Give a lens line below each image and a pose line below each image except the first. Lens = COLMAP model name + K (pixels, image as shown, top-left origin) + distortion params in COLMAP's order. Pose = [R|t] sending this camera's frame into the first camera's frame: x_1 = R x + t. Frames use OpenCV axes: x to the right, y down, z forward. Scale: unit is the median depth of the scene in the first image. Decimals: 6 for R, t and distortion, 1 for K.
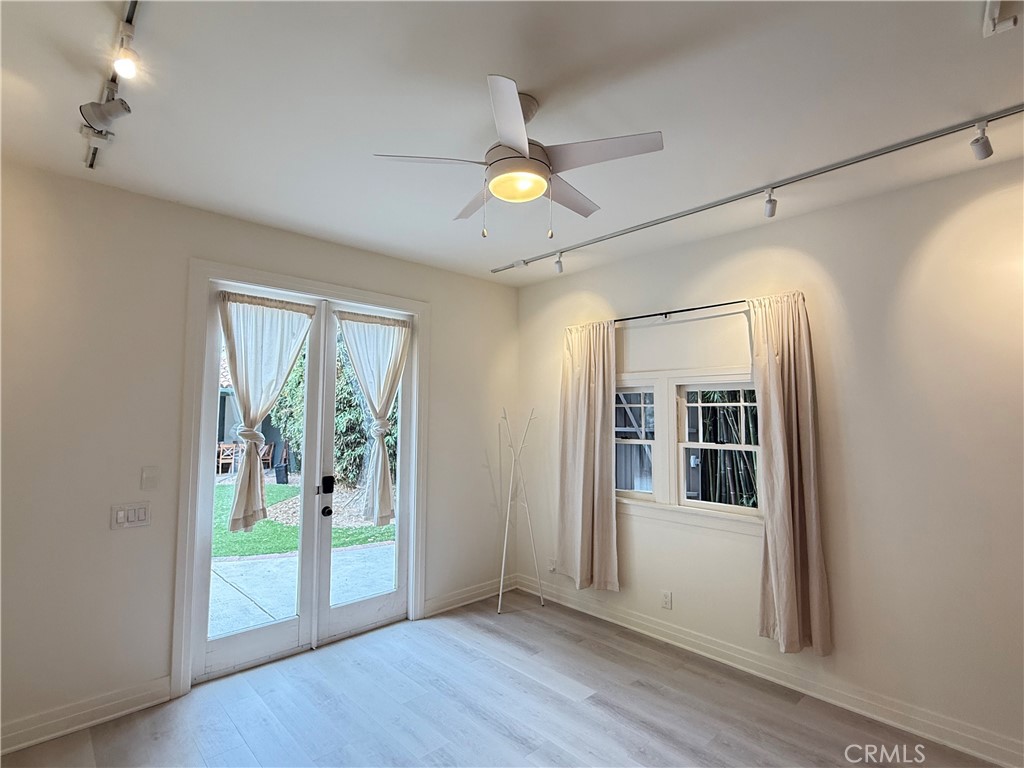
lens RADIAL K [[498.3, 0, 512.0], [0, 498.3, 384.0], [0, 0, 1]] dist [-0.002054, 0.000860]
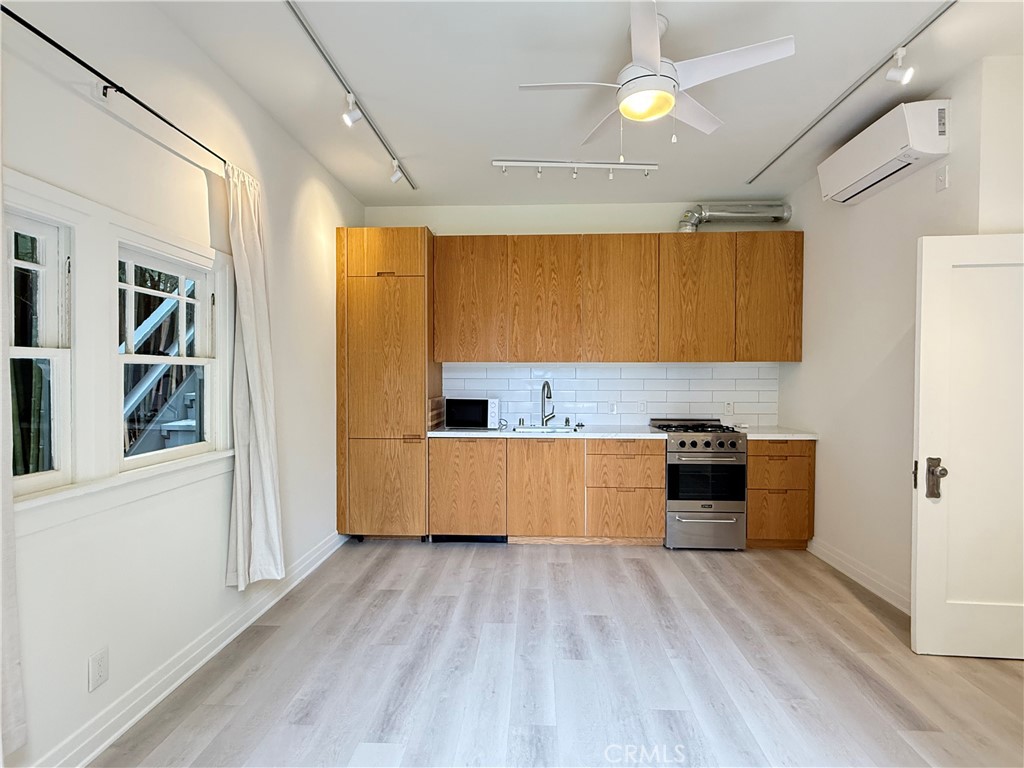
lens RADIAL K [[499.0, 0, 512.0], [0, 499.0, 384.0], [0, 0, 1]] dist [-0.000715, 0.000410]
pose [[-0.686372, -0.022199, 0.726912, -0.193328], [-0.053569, 0.998362, -0.020093, 0.081167], [-0.725275, -0.052731, -0.686437, 0.626680]]
